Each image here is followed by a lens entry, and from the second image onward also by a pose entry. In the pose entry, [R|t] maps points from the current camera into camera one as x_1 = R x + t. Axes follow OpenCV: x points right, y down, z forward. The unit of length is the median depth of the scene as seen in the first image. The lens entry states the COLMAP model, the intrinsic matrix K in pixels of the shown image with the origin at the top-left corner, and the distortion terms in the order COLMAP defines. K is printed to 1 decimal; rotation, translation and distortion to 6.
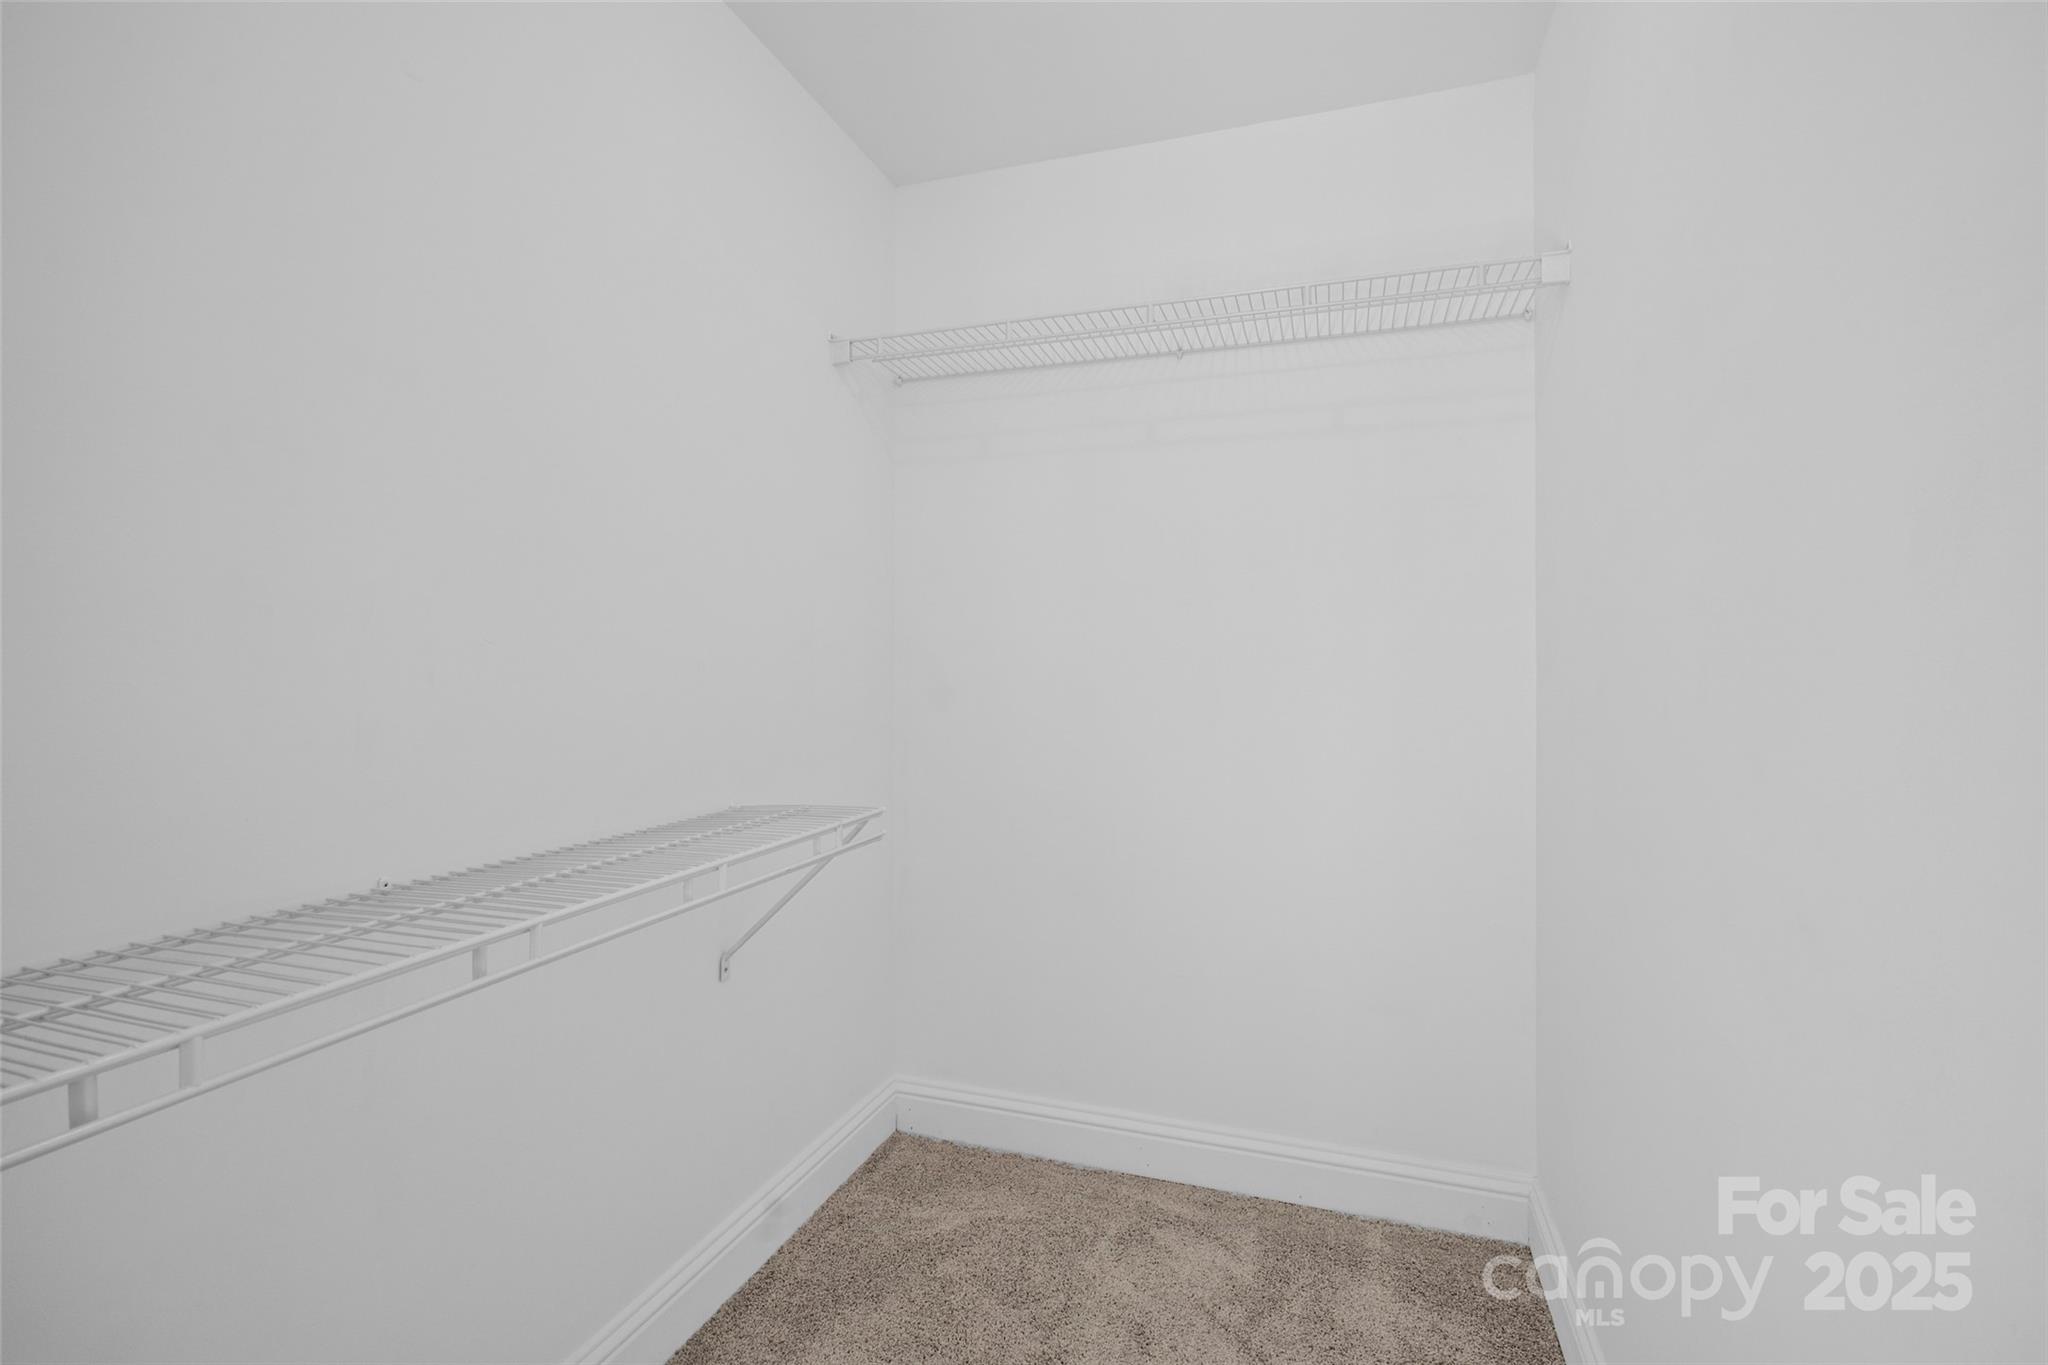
lens RADIAL K [[928.7, 0, 1023.0], [0, 928.7, 682.1], [0, 0, 1]] dist [-0.003906, 0.000791]
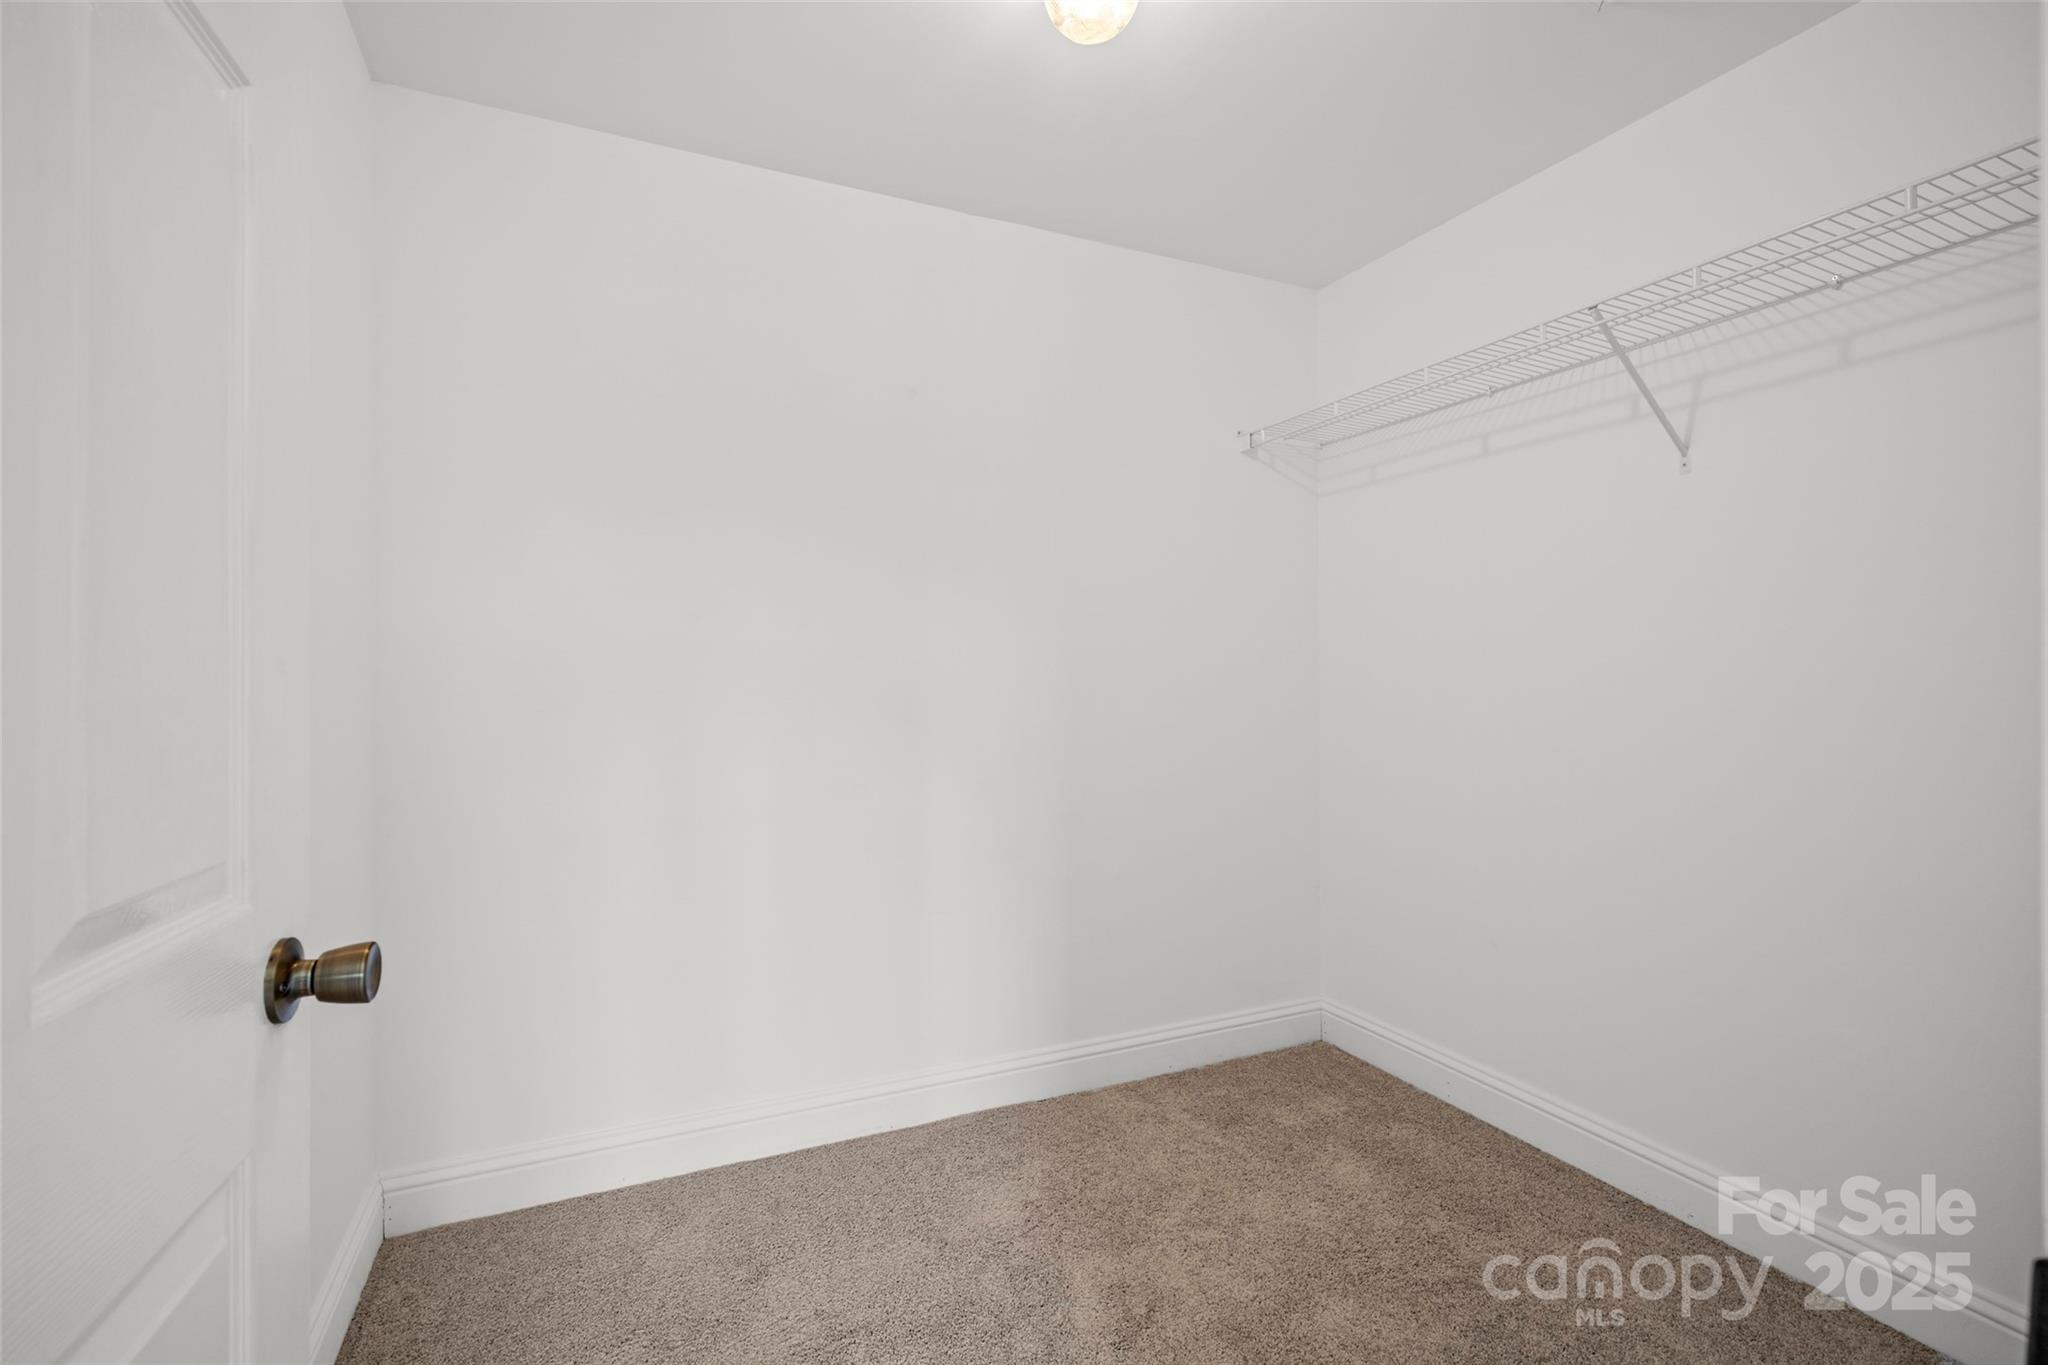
lens RADIAL K [[928.7, 0, 1023.7], [0, 928.7, 684.5], [0, 0, 1]] dist [-0.003906, 0.000791]
pose [[0.703733, -0.007733, -0.710422, 0.519948], [0.006144, 0.999970, -0.004798, 0.005111], [0.710438, -0.000988, 0.703760, -0.186378]]
